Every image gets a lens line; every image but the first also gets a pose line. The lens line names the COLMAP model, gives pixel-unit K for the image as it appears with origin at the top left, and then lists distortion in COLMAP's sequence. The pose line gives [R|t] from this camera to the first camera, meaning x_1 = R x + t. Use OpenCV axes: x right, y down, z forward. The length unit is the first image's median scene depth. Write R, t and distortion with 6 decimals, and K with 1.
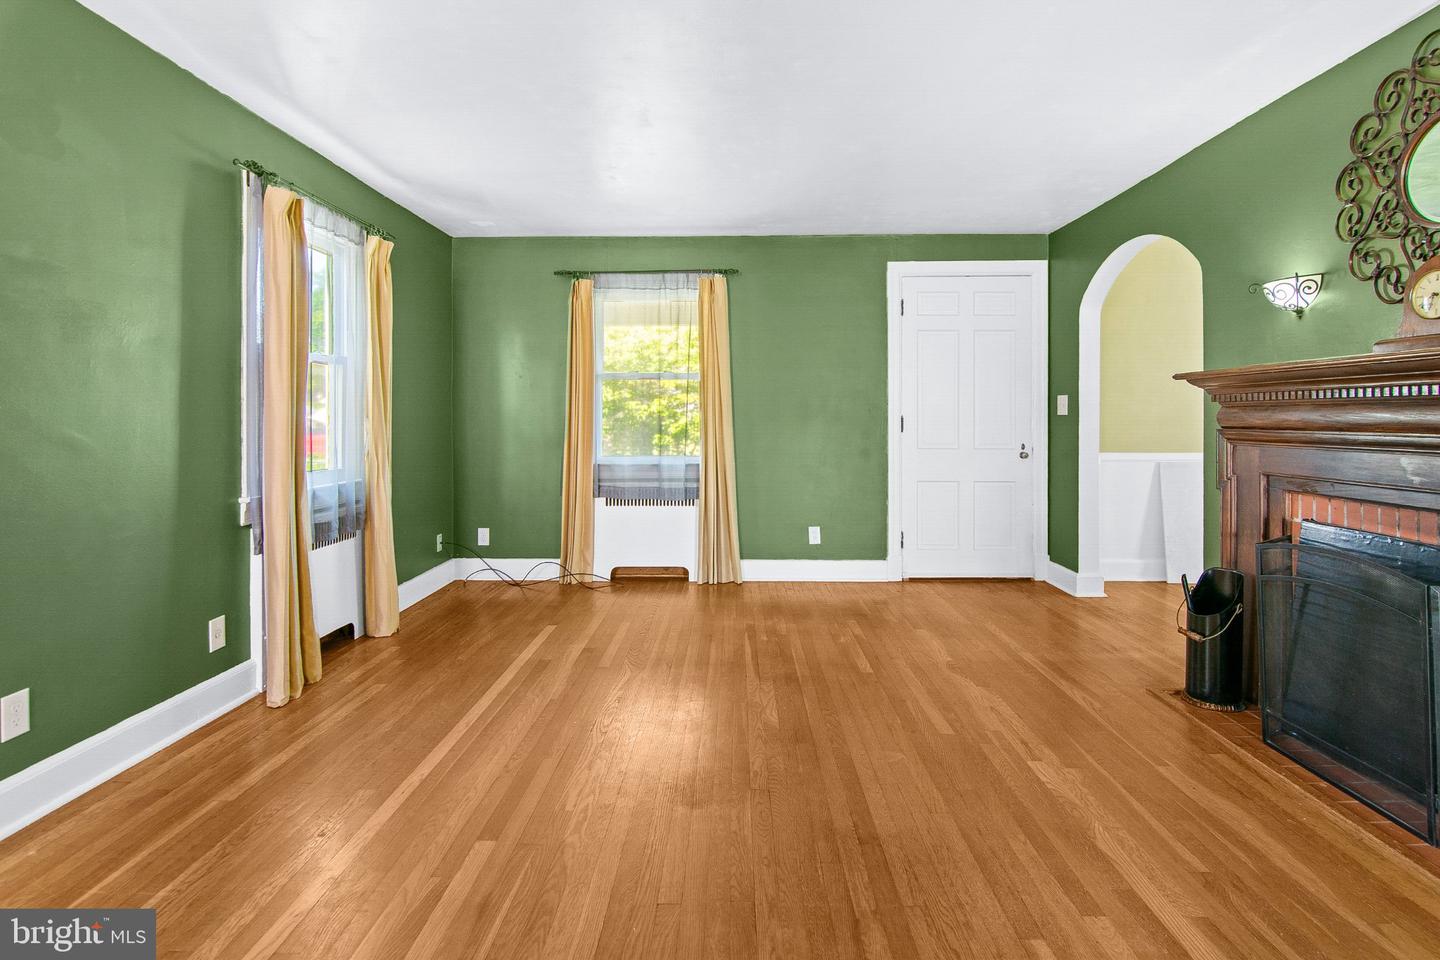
lens RADIAL K [[728.7, 0, 713.4], [0, 728.7, 416.8], [0, 0, 1]] dist [-0.008231, -0.002127]
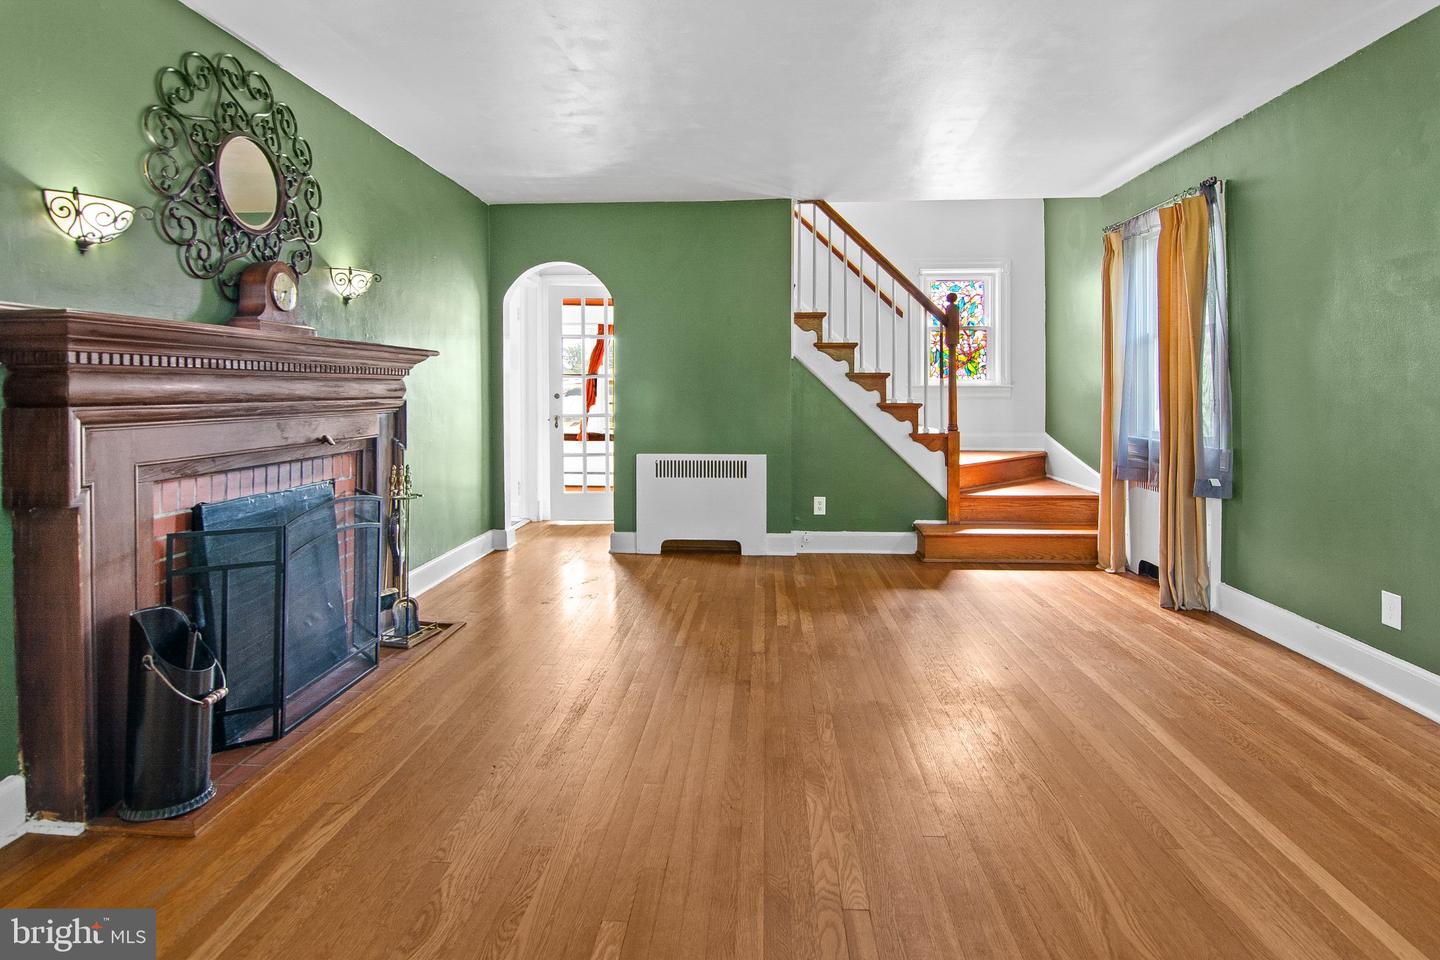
lens RADIAL K [[736.3, 0, 722.0], [0, 736.3, 391.1], [0, 0, 1]] dist [-0.004850, -0.002463]
pose [[-0.999556, 0.005959, 0.029189, 0.158884], [0.006037, 0.999978, 0.002608, 0.005301], [-0.029173, 0.002783, -0.999571, 1.855124]]
